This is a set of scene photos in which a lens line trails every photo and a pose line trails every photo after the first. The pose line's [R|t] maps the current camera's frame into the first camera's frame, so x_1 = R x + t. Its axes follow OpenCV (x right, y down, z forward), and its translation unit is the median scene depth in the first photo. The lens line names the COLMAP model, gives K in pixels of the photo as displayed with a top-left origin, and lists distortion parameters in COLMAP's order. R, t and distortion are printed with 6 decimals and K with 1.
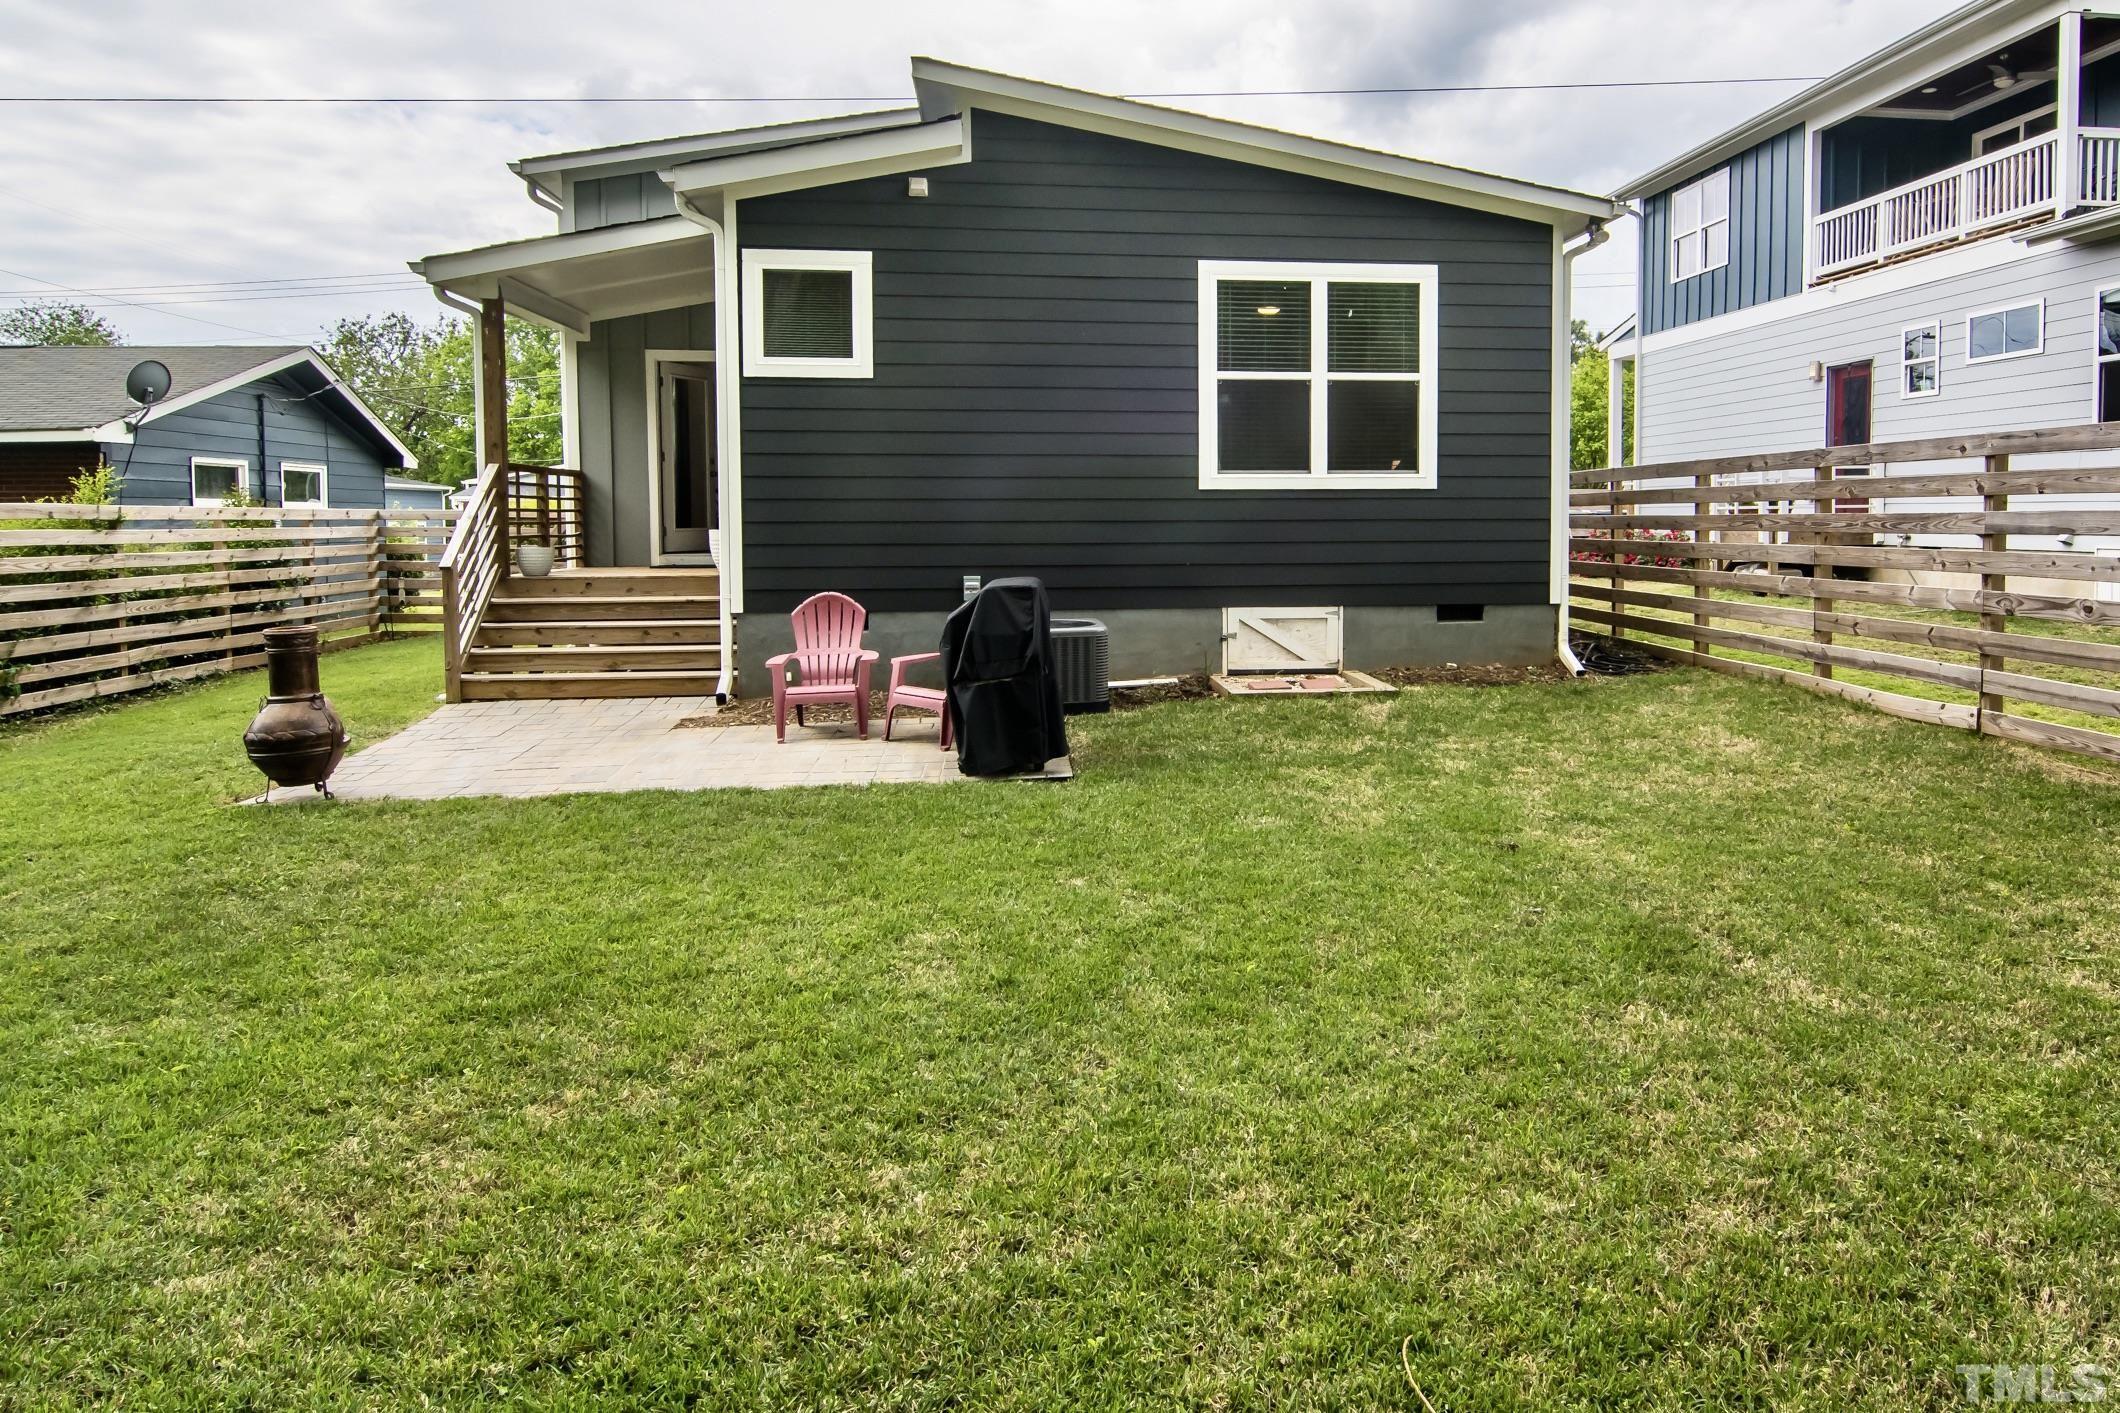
lens RADIAL K [[1131.5, 0, 1079.1], [0, 1131.5, 711.0], [0, 0, 1]] dist [-0.014407, -0.000325]
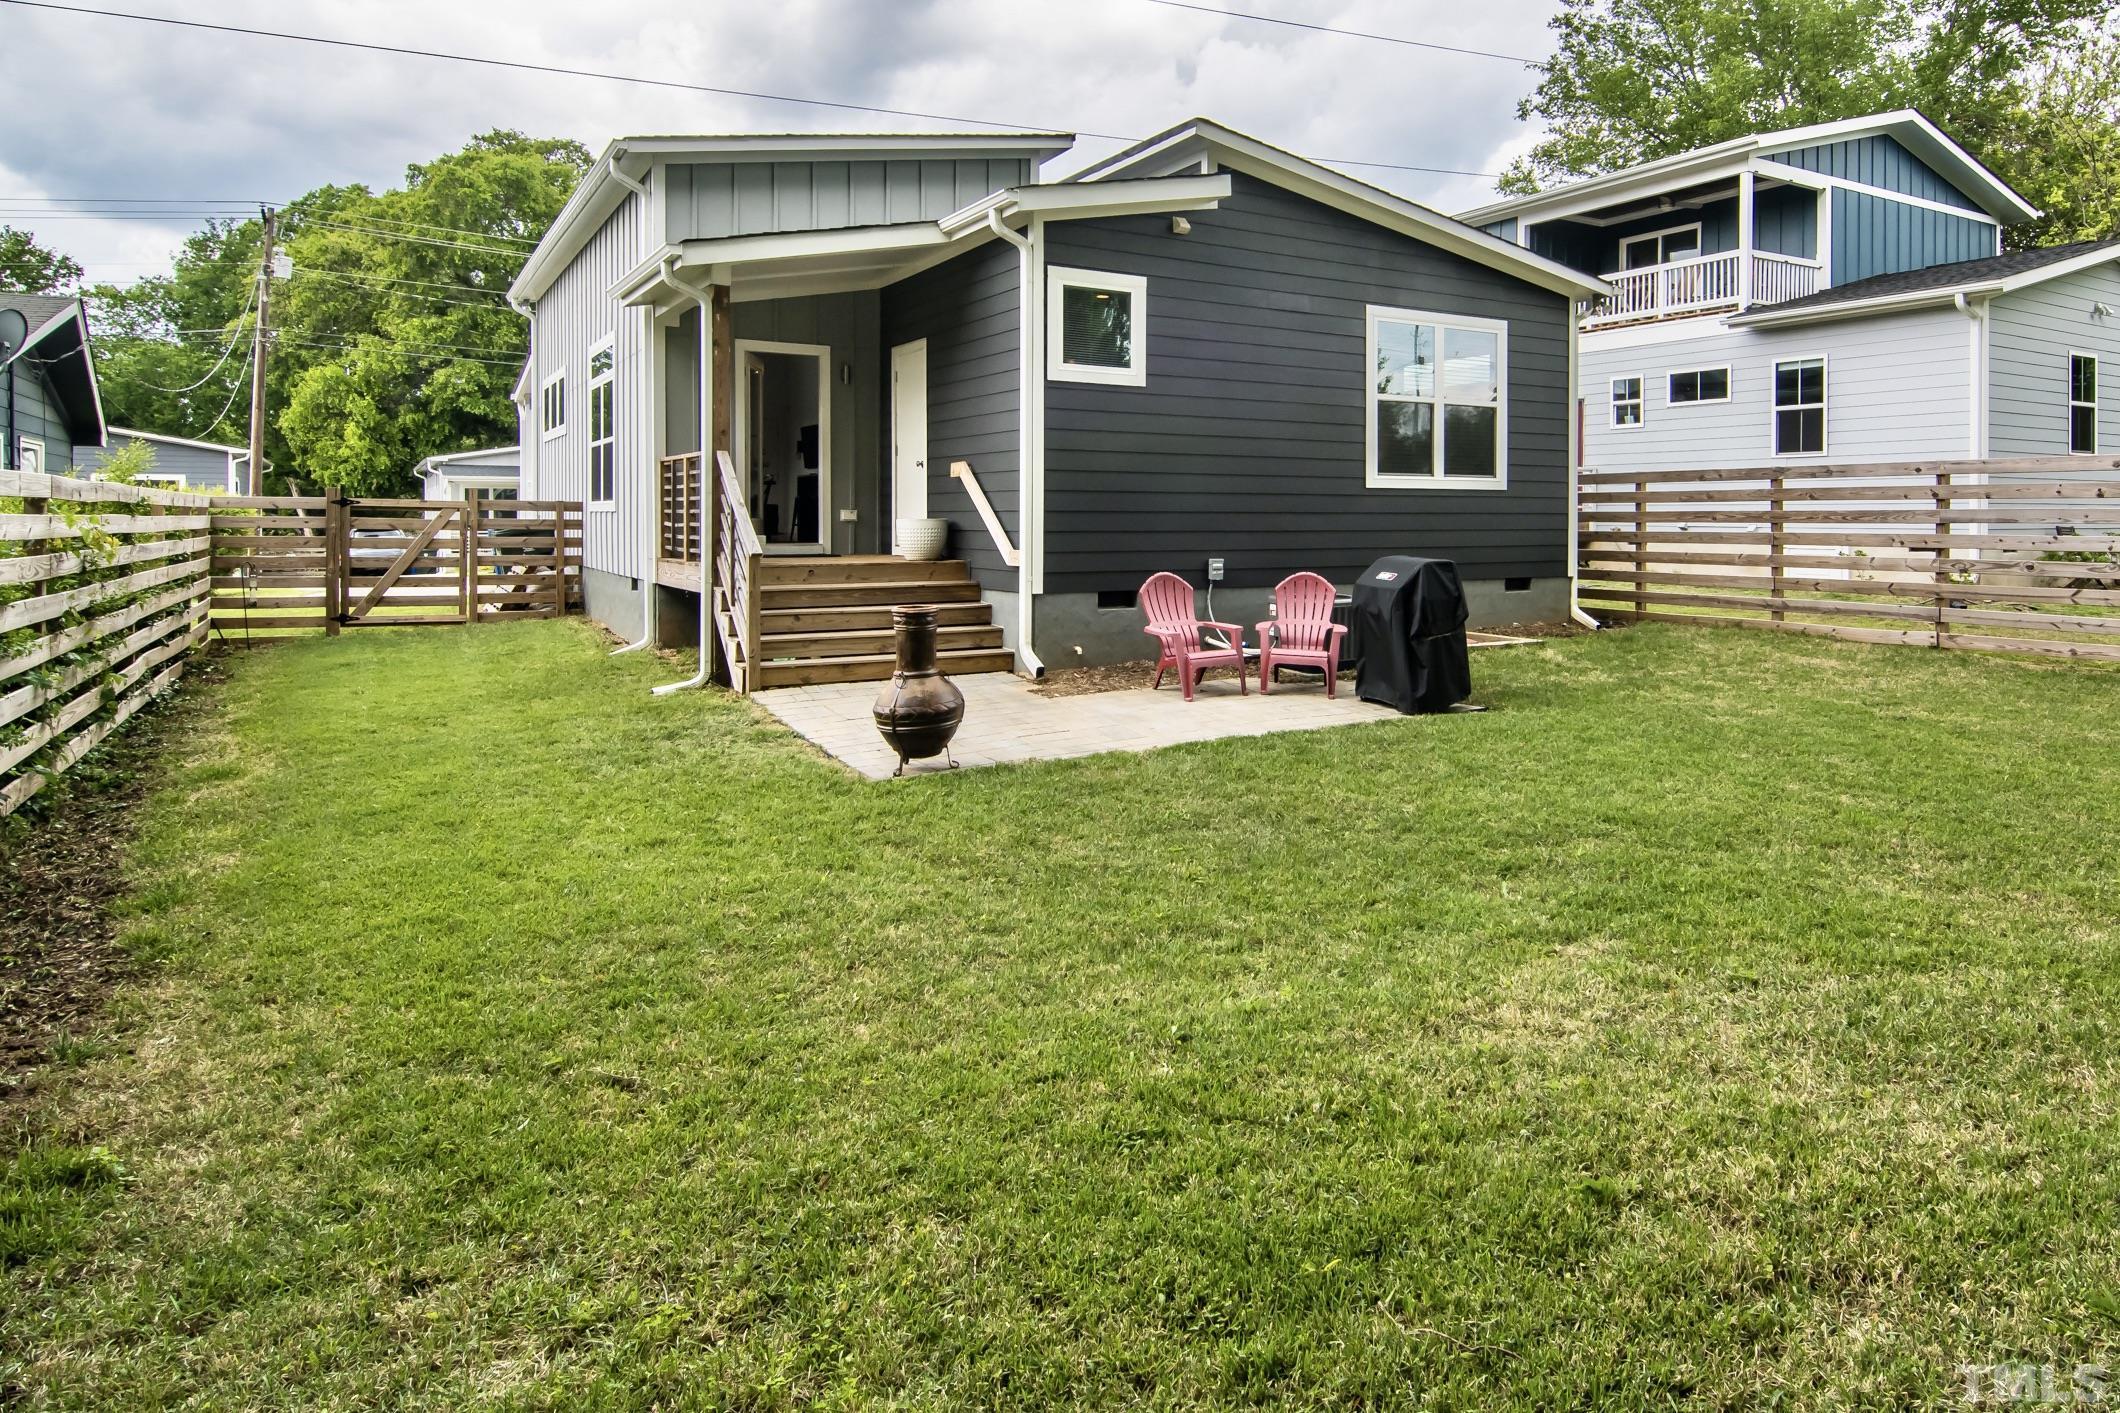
lens RADIAL K [[1084.8, 0, 1061.1], [0, 1084.8, 685.2], [0, 0, 1]] dist [-0.008414, -0.006053]
pose [[0.932166, -0.050953, 0.358428, -0.645016], [0.055695, 0.998444, -0.002909, 0.005642], [-0.357722, 0.022674, 0.933553, 0.010879]]
